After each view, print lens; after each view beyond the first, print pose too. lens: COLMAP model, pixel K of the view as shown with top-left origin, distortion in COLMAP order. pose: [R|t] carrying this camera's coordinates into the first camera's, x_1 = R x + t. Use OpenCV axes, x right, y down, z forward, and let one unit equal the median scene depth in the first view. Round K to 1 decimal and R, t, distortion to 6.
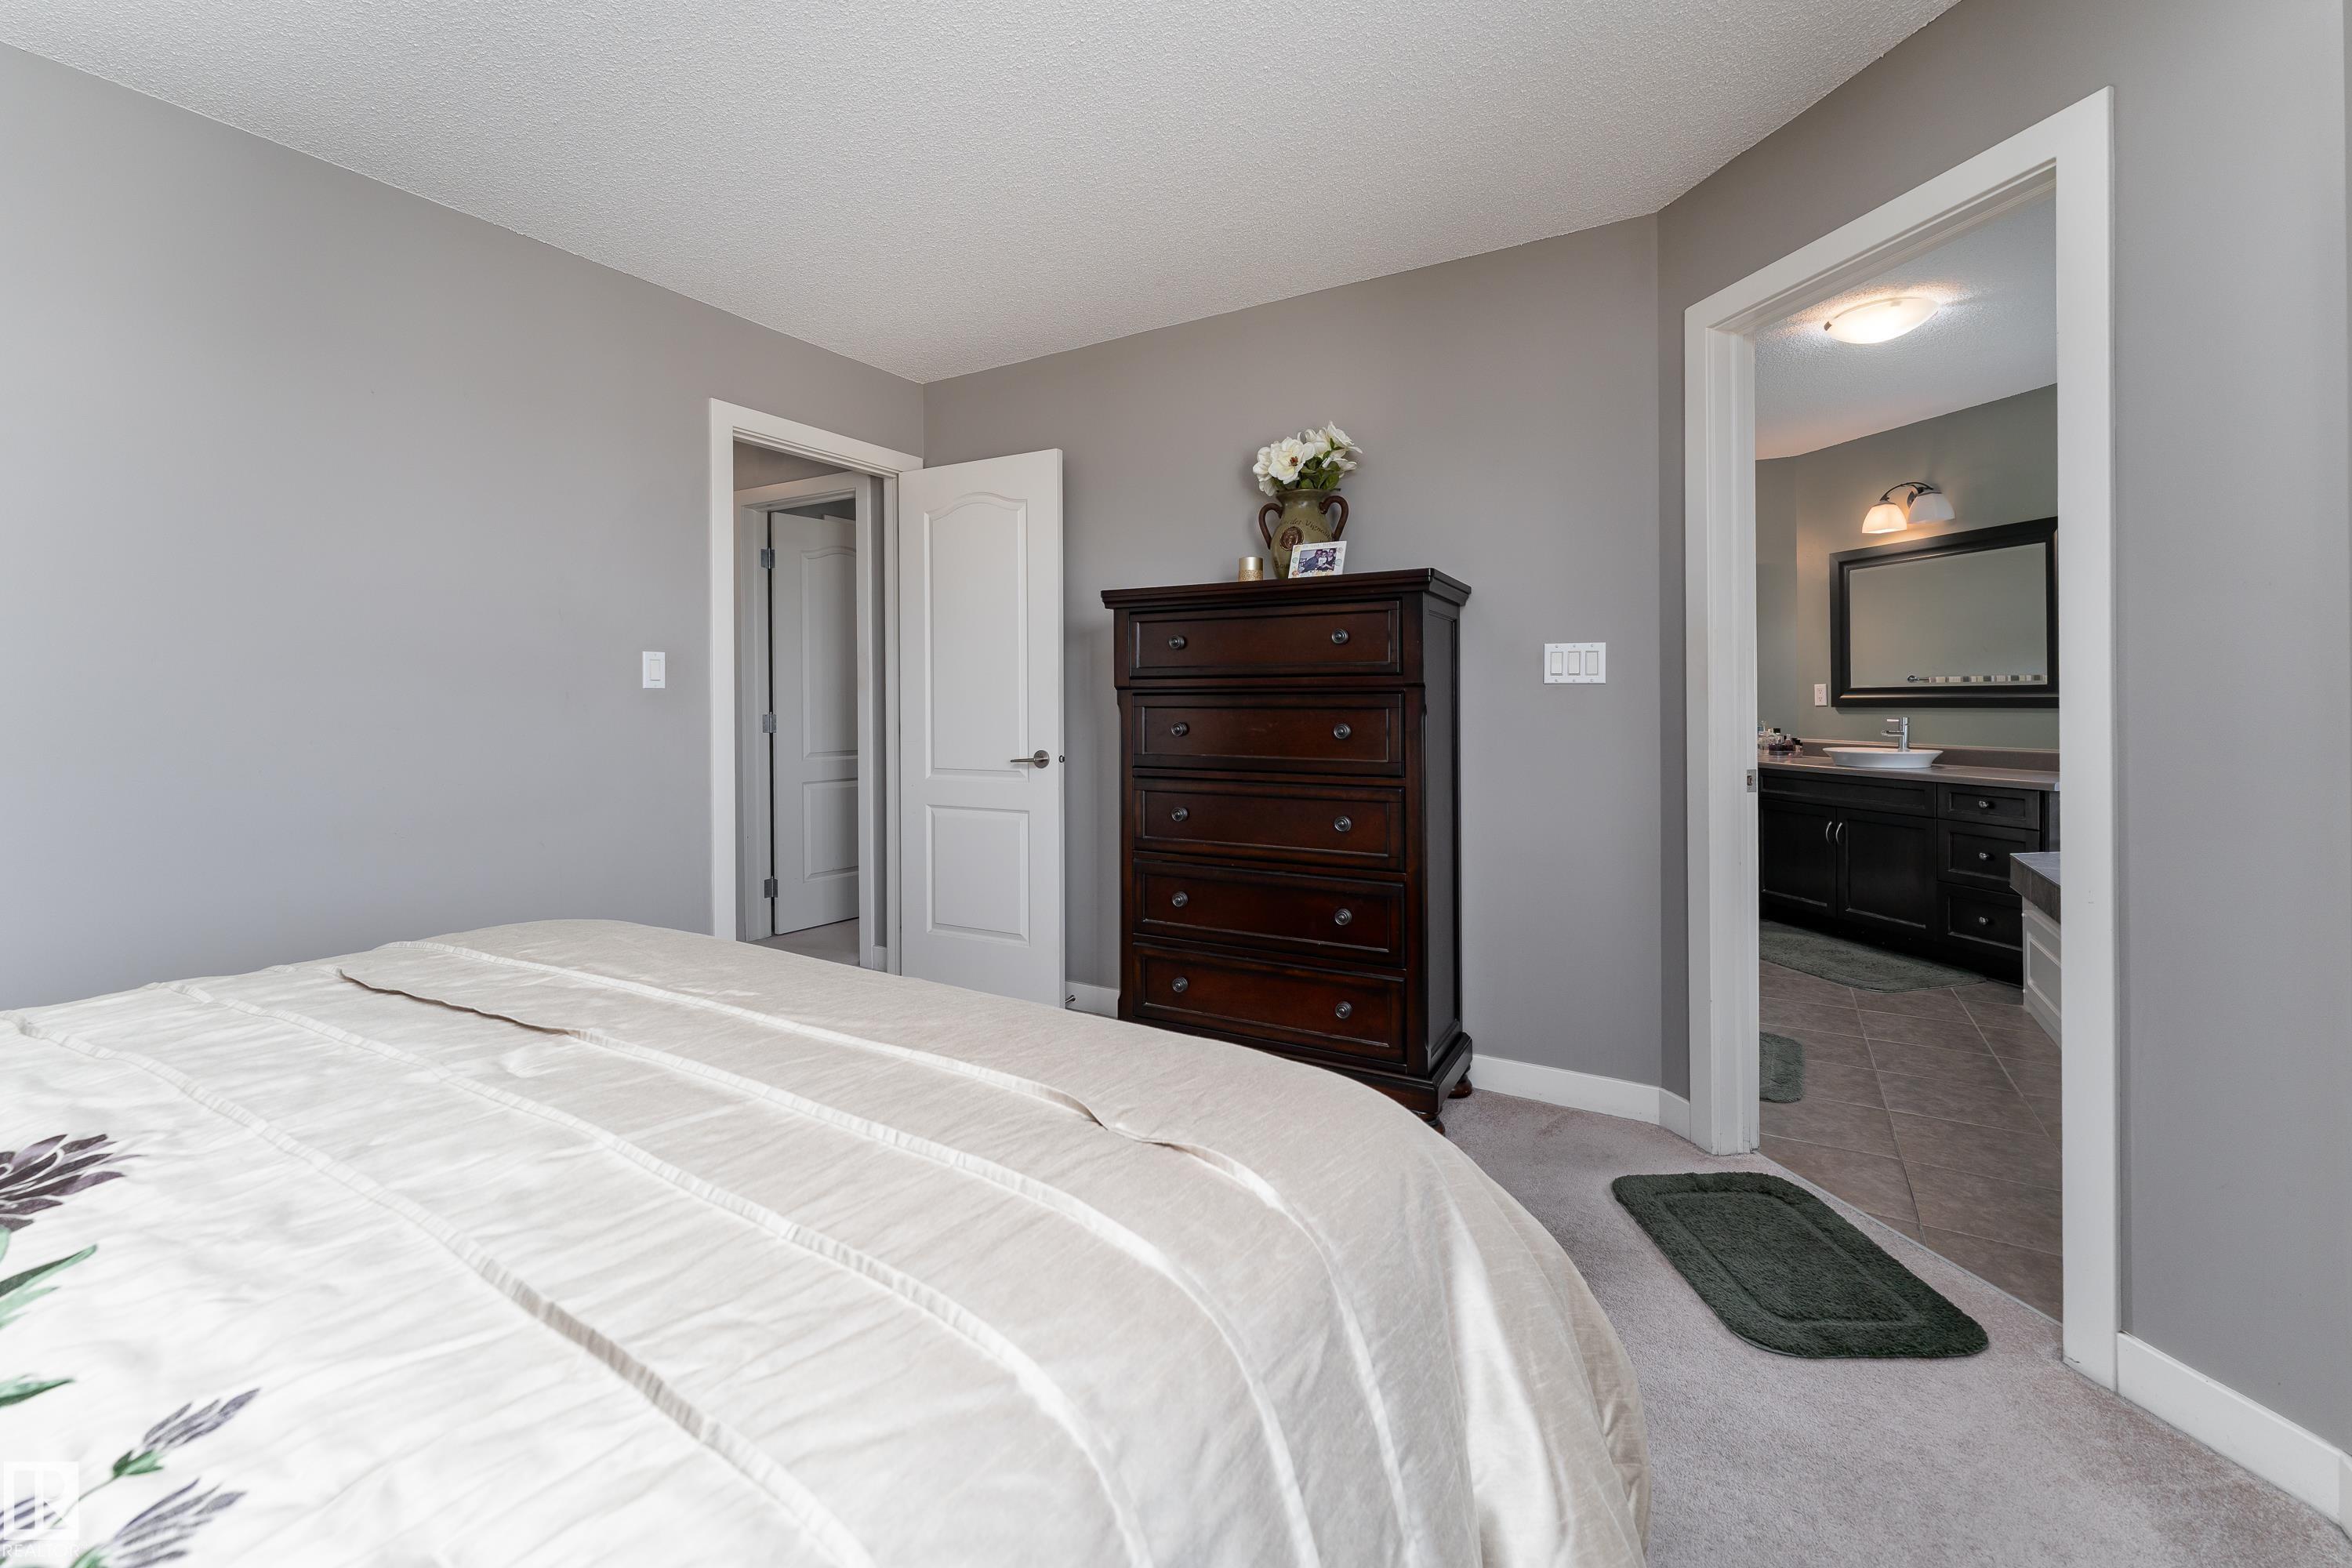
lens RADIAL K [[948.7, 0, 1189.8], [0, 948.7, 690.0], [0, 0, 1]] dist [-0.000990, -0.000244]
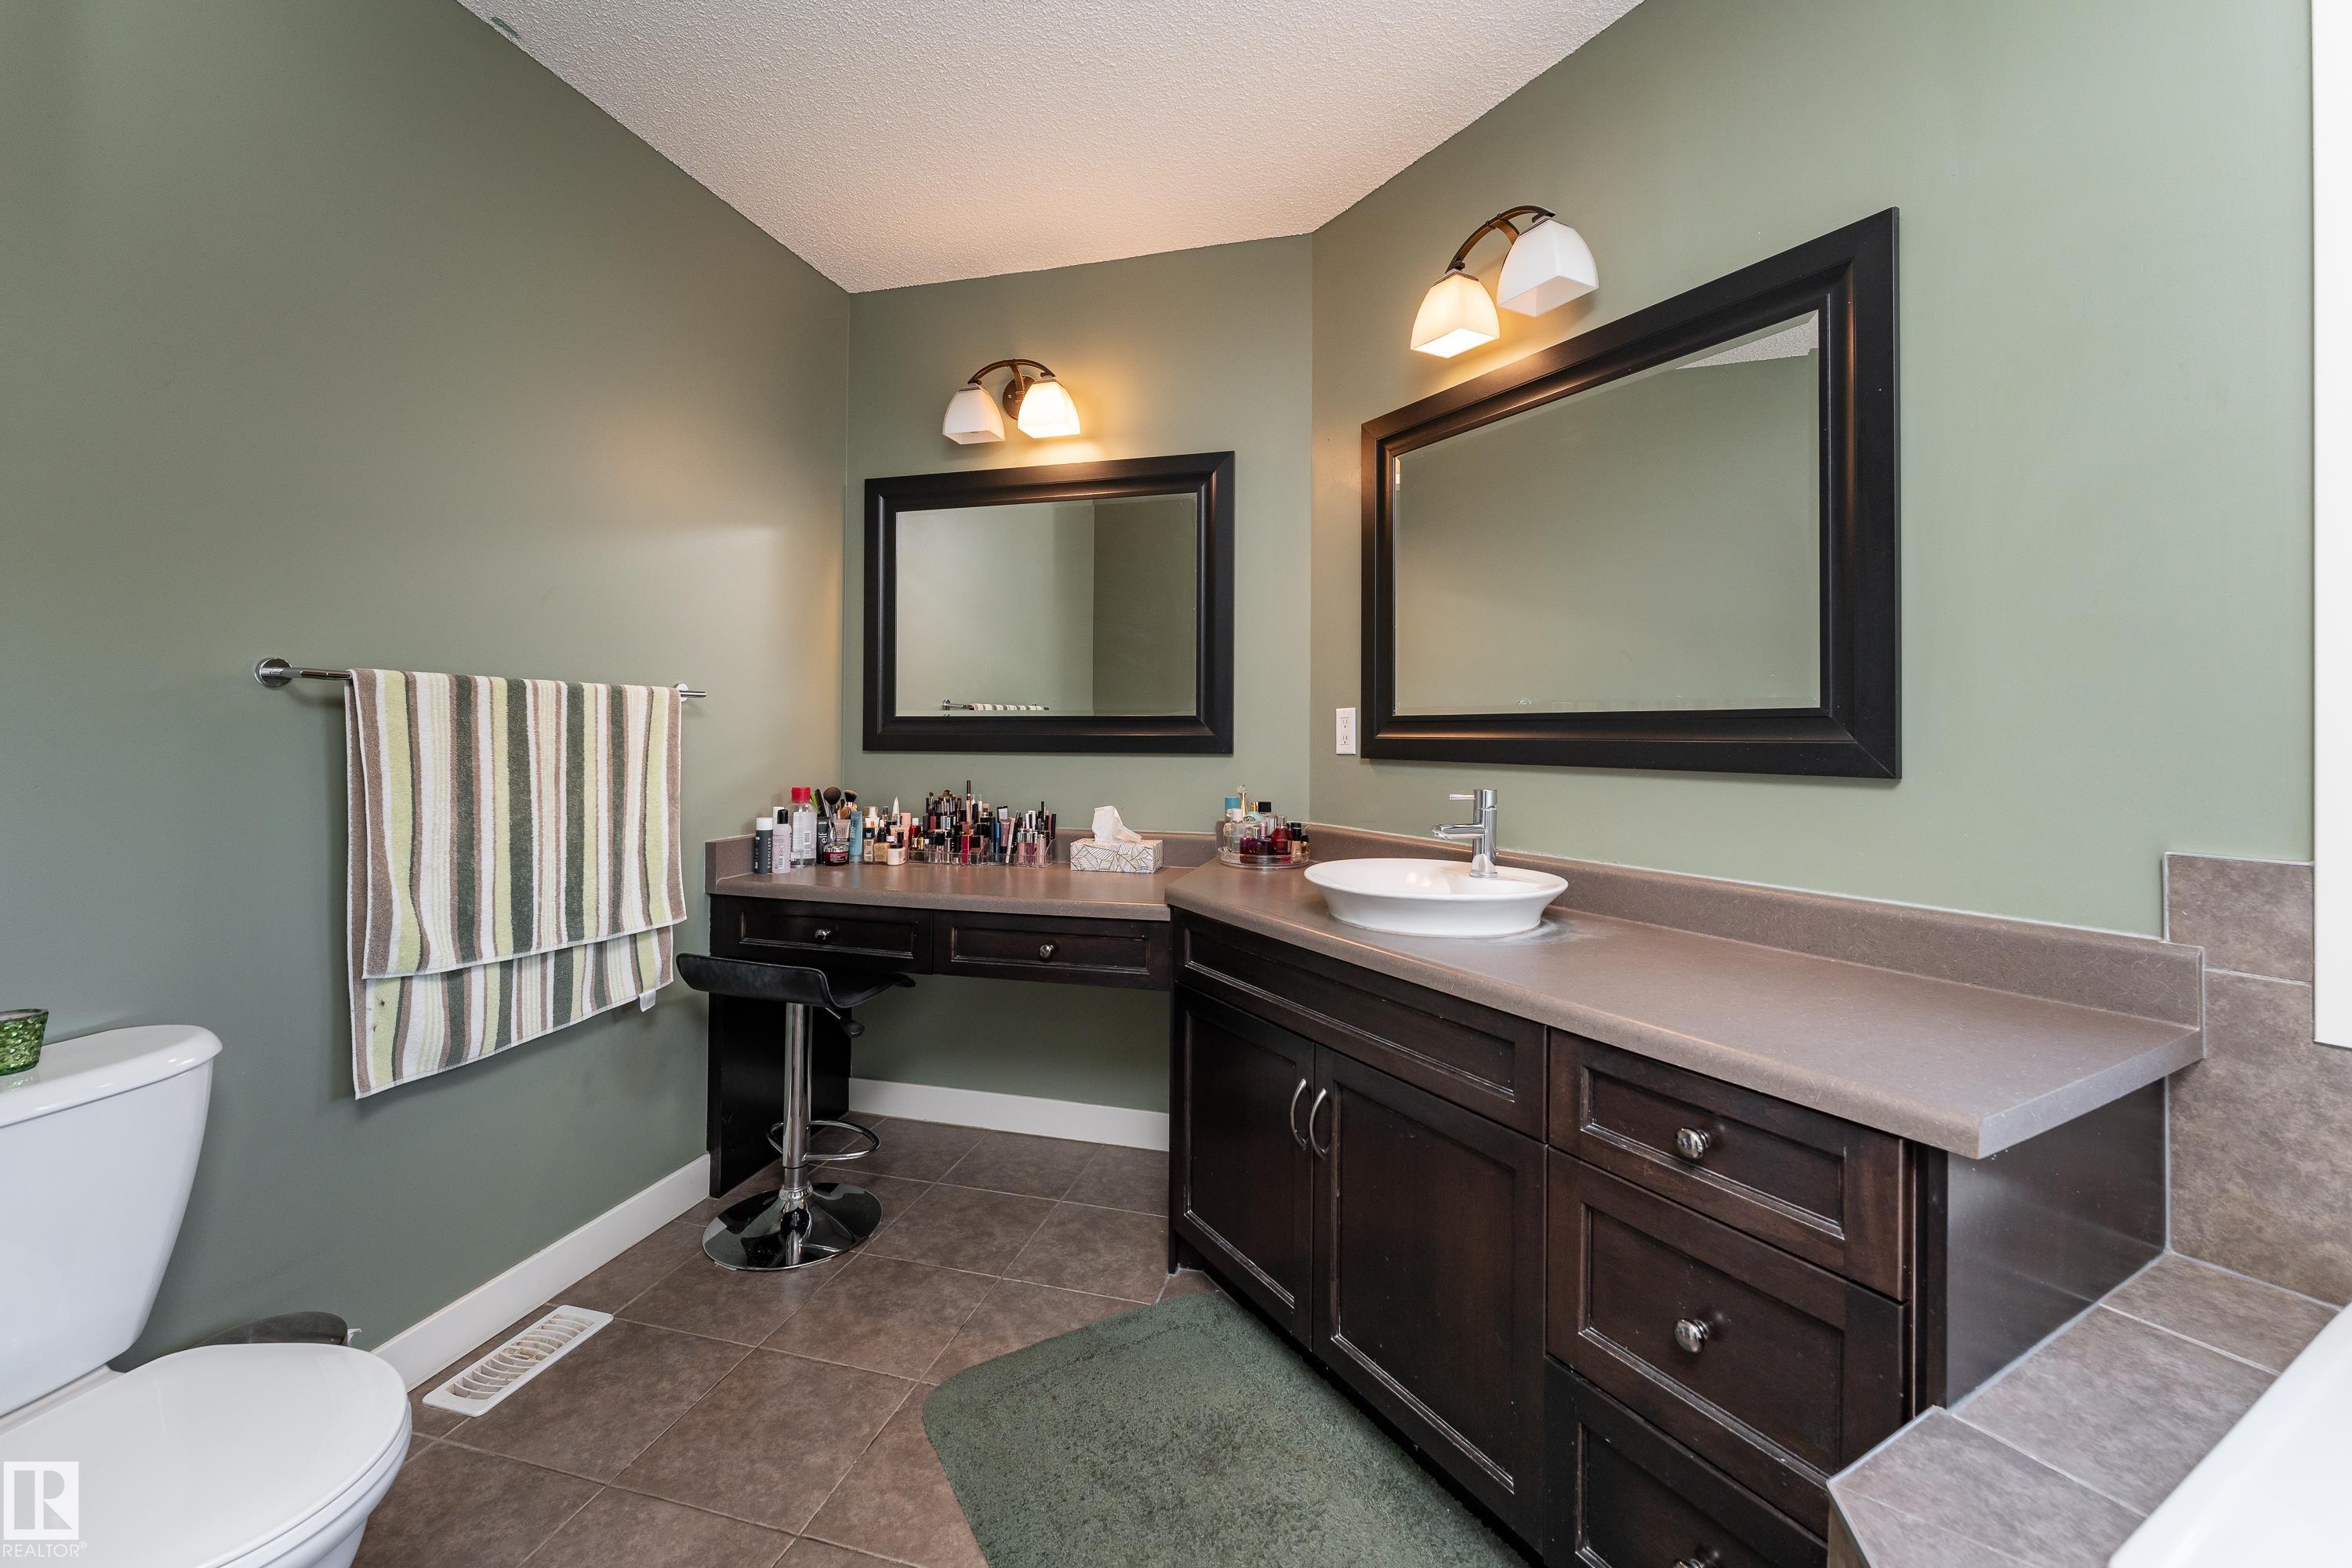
lens RADIAL K [[948.7, 0, 1172.4], [0, 948.7, 723.0], [0, 0, 1]] dist [-0.000990, -0.000244]
pose [[0.961332, 0.006197, 0.275322, 0.511034], [-0.007959, 0.999954, 0.005283, -0.000791], [-0.275277, -0.007270, 0.961338, 0.645084]]
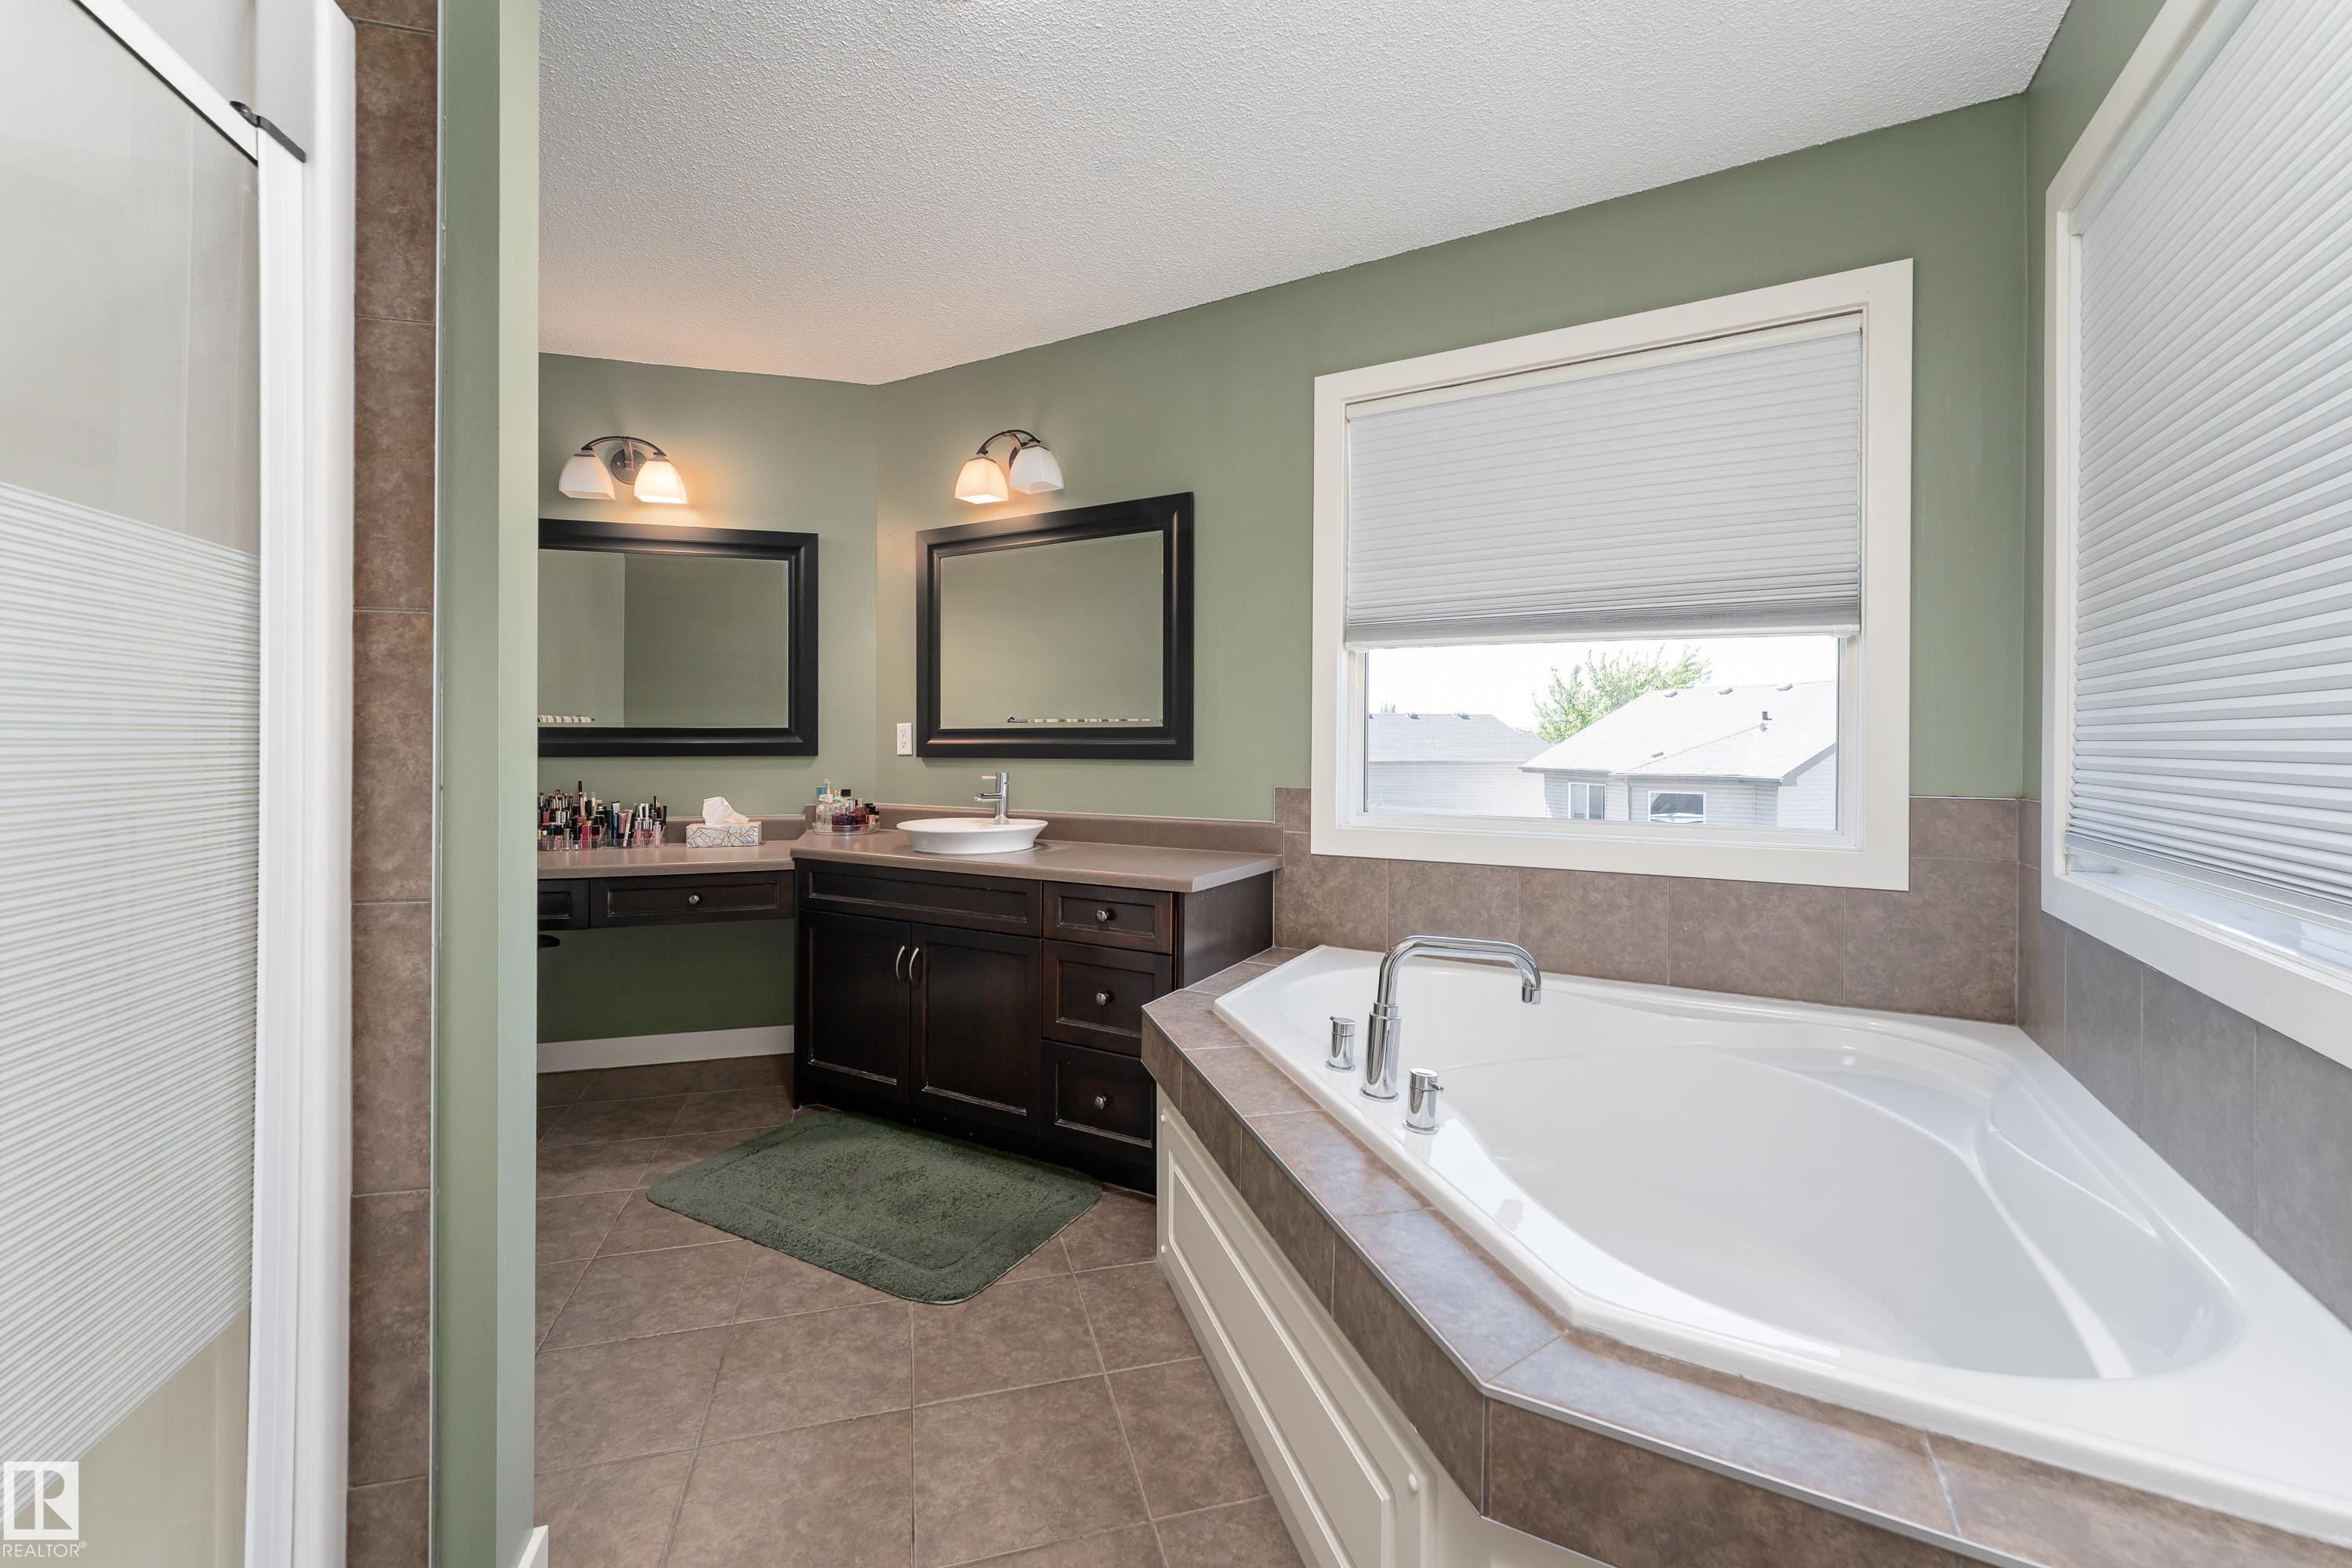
lens RADIAL K [[948.7, 0, 1162.2], [0, 948.7, 749.8], [0, 0, 1]] dist [-0.000990, -0.000244]
pose [[0.690770, -0.005733, 0.723052, 0.337422], [-0.010868, 0.999773, 0.018310, -0.001804], [-0.722993, -0.020506, 0.690551, 0.443344]]
